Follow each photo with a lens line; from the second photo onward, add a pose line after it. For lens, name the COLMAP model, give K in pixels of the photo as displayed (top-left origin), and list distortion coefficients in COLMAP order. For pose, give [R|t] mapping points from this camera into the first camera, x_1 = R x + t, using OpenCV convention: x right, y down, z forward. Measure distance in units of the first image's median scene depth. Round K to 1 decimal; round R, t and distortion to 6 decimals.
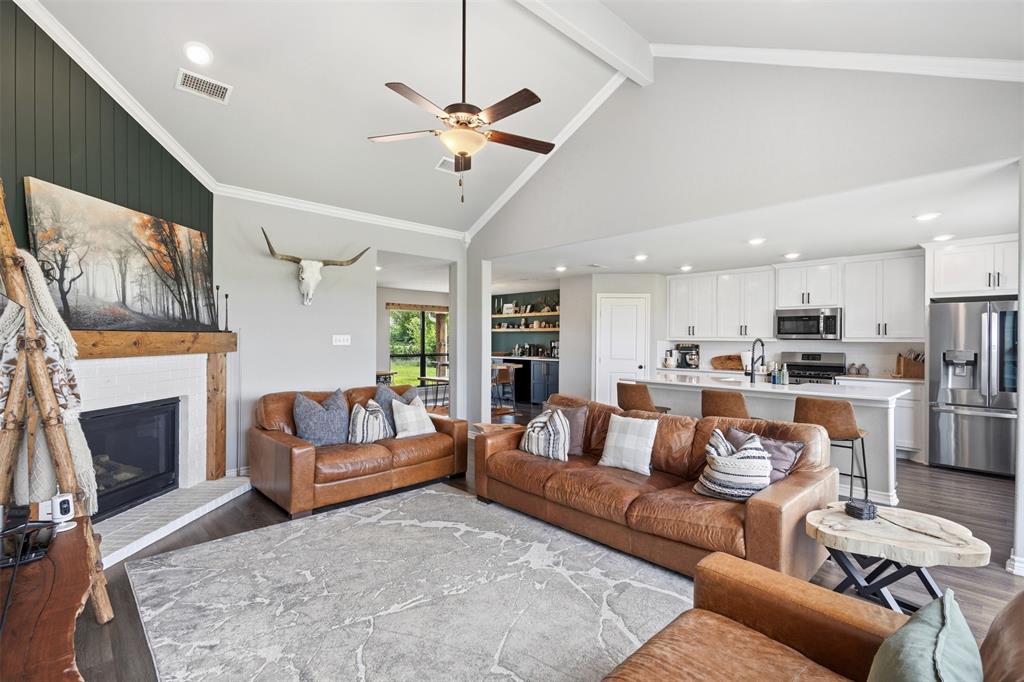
lens RADIAL K [[468.8, 0, 510.6], [0, 468.8, 340.6], [0, 0, 1]] dist [0.009608, -0.002126]
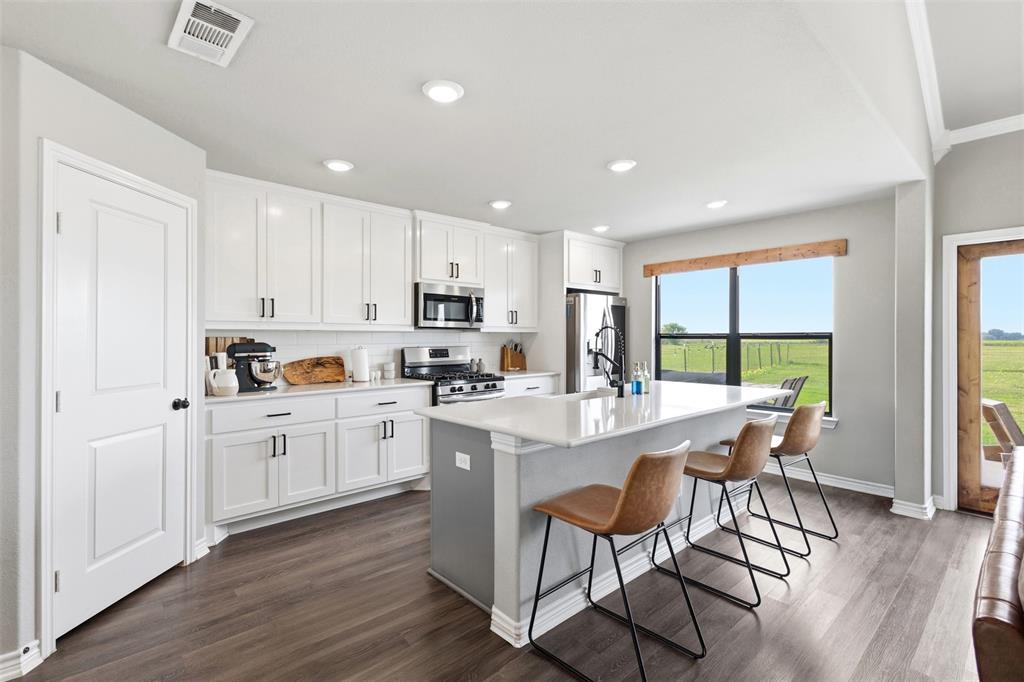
lens RADIAL K [[468.8, 0, 511.4], [0, 468.8, 336.5], [0, 0, 1]] dist [0.009608, -0.002126]
pose [[0.024787, -0.005185, 0.999679, -0.129099], [0.002105, 0.999985, 0.005134, 0.010728], [-0.999691, 0.001977, 0.024798, 1.518951]]
